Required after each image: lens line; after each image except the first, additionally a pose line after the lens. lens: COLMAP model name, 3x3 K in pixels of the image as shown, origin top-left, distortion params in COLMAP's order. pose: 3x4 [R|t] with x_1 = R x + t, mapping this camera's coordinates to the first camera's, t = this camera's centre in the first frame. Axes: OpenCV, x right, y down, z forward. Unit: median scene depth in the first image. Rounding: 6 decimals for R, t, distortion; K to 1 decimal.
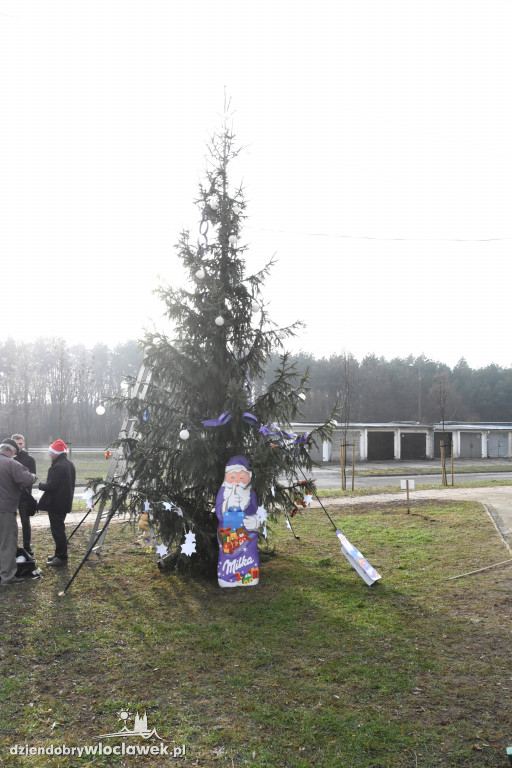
lens RADIAL K [[606.5, 0, 254.3], [0, 606.5, 396.4], [0, 0, 1]] dist [-0.164418, 0.117948]
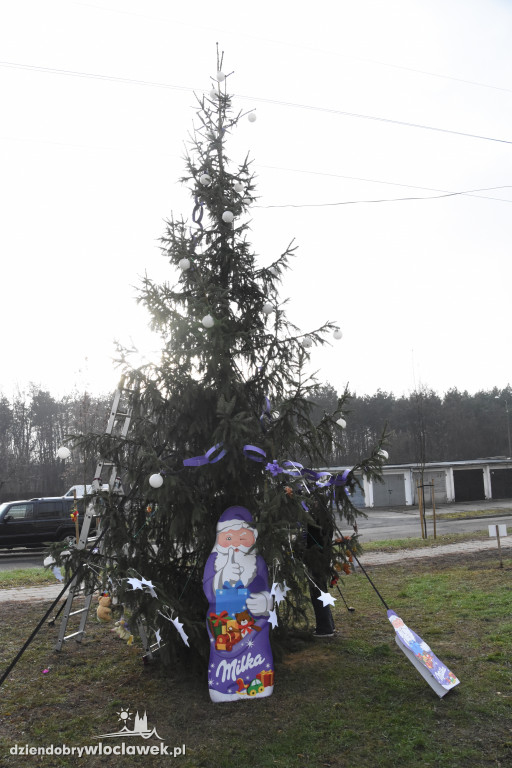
lens RADIAL K [[606.5, 0, 254.3], [0, 606.5, 396.4], [0, 0, 1]] dist [-0.164418, 0.117948]
pose [[0.988991, -0.064590, -0.133138, 0.080956], [0.053825, 0.995101, -0.082932, 0.026226], [0.137842, 0.074852, 0.987622, 0.264860]]
